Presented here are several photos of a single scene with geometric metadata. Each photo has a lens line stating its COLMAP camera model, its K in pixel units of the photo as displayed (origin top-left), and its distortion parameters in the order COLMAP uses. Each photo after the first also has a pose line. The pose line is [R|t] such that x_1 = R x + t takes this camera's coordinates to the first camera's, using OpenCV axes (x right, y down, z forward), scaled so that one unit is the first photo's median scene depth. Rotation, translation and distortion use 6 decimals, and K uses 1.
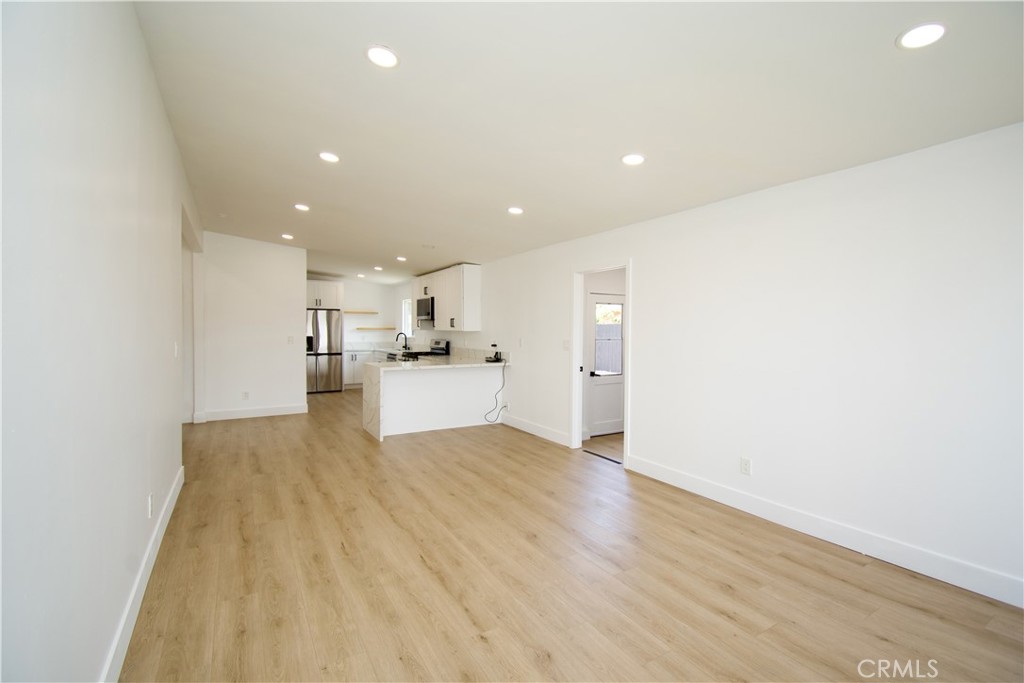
lens RADIAL K [[442.3, 0, 515.1], [0, 442.3, 340.9], [0, 0, 1]] dist [0.002840, 0.000126]
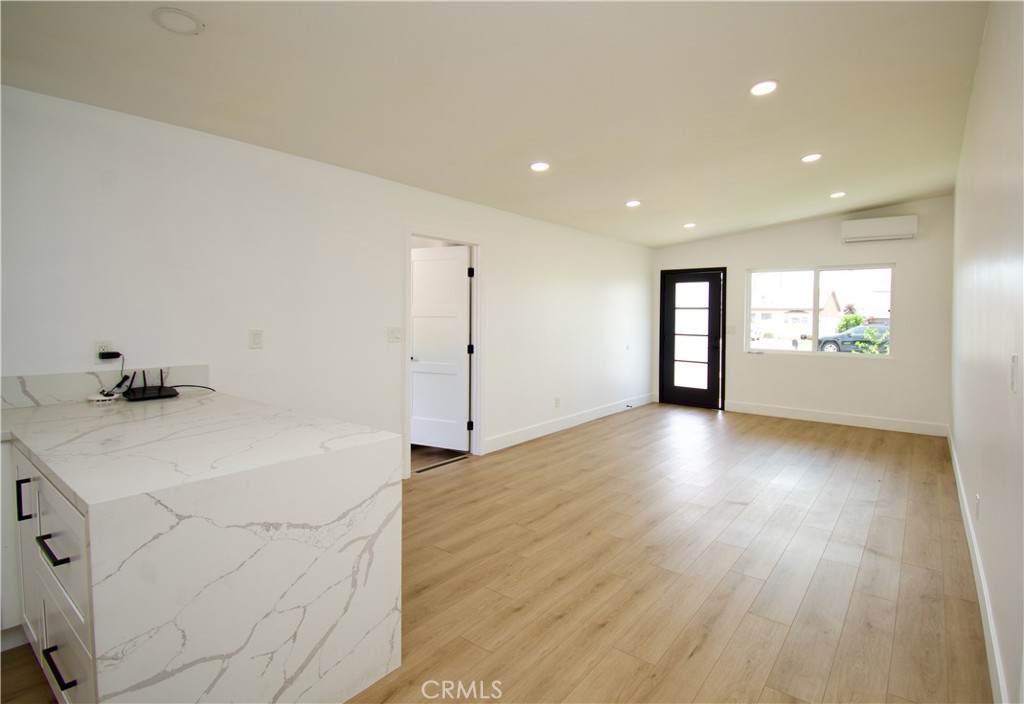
lens RADIAL K [[499.1, 0, 559.5], [0, 499.1, 336.8], [0, 0, 1]] dist [0.006045, 0.000252]
pose [[-0.376668, -0.054712, 0.924731, -0.381637], [0.006968, 0.998059, 0.061888, -0.018633], [-0.926322, 0.029754, -0.375555, 0.581333]]
